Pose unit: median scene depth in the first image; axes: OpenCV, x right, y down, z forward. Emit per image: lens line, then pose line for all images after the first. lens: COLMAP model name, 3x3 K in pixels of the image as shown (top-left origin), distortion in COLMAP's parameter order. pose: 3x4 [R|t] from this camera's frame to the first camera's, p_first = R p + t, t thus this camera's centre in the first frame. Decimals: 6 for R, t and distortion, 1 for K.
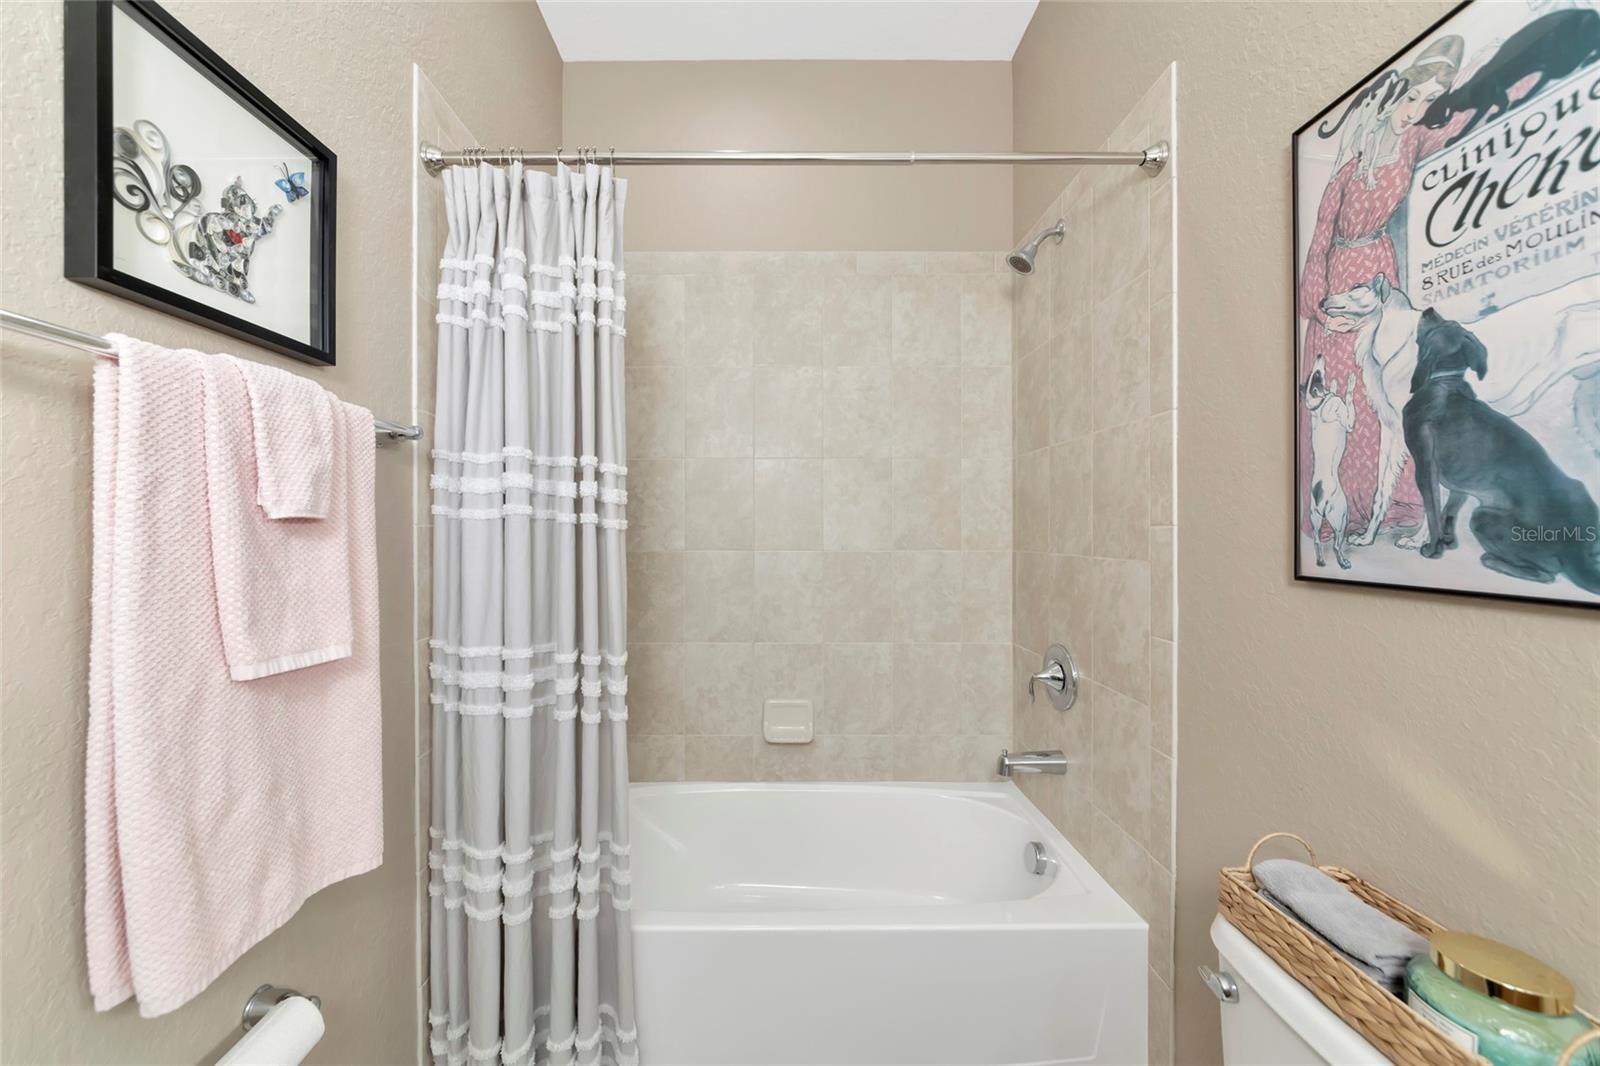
lens RADIAL K [[597.5, 0, 771.3], [0, 597.5, 529.0], [0, 0, 1]] dist [-0.000697, 0.000302]
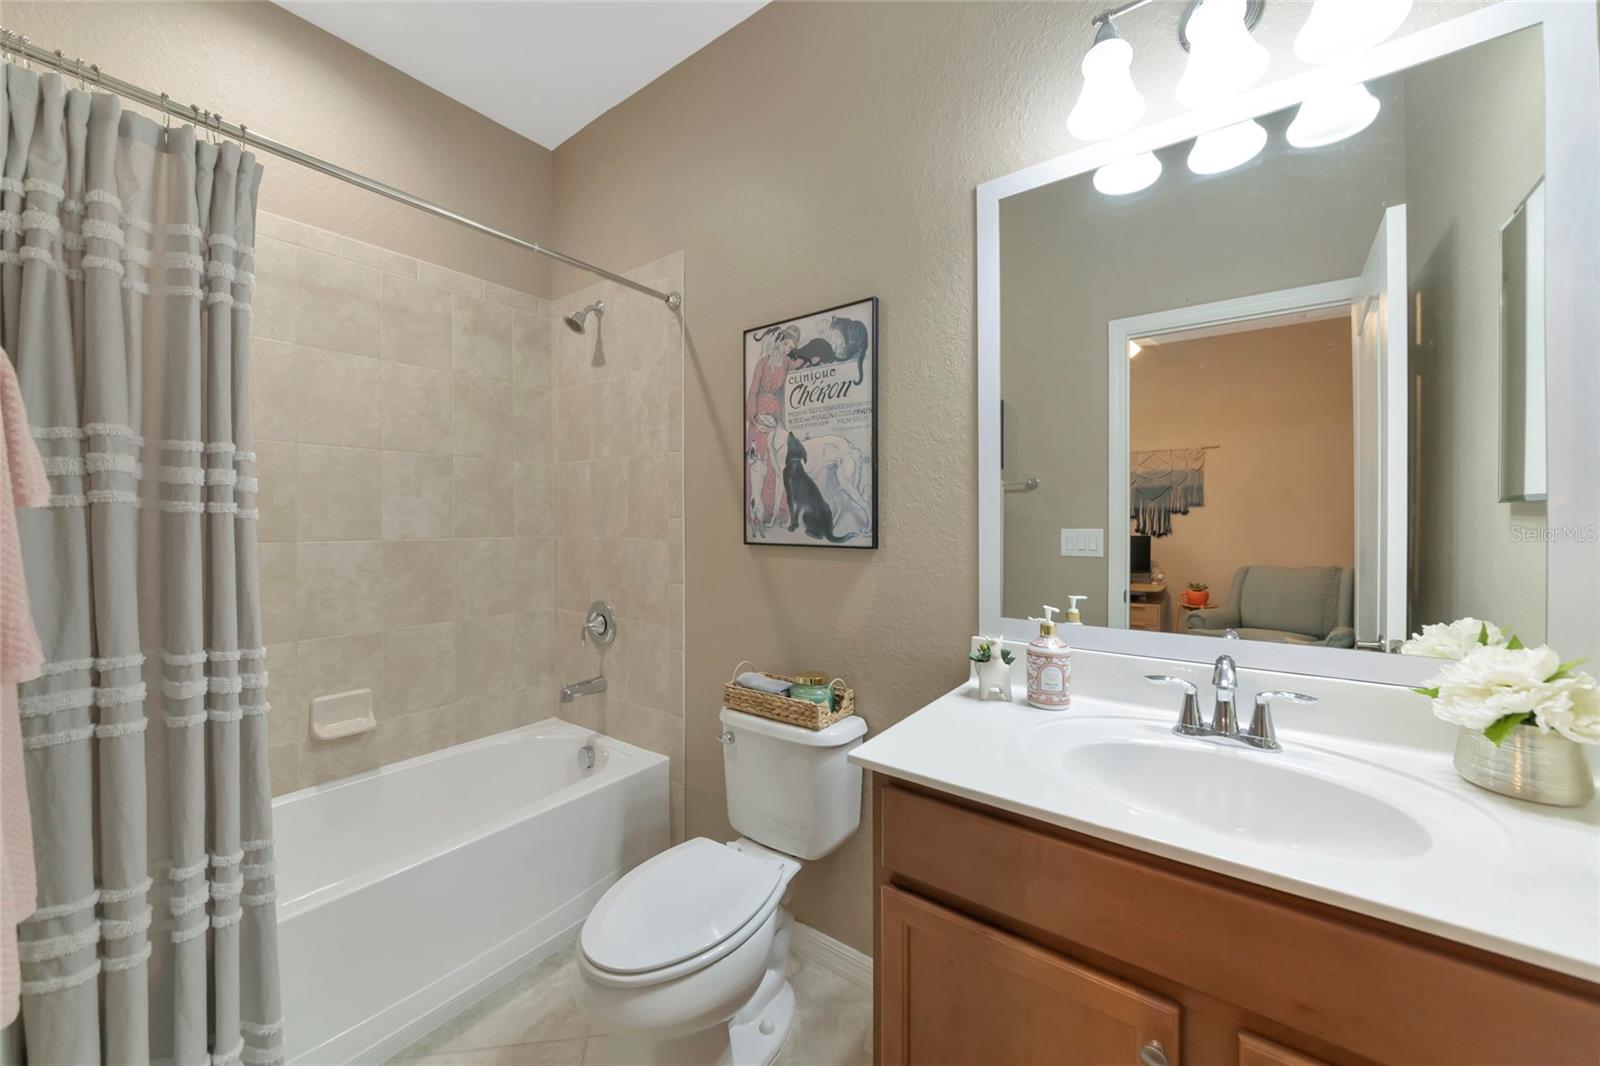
lens RADIAL K [[597.5, 0, 796.8], [0, 597.5, 512.0], [0, 0, 1]] dist [-0.000697, 0.000302]
pose [[0.594542, 0.012138, 0.803973, -0.714387], [-0.002559, 0.999910, -0.013204, -0.001589], [-0.804060, 0.005793, 0.594519, -0.404020]]
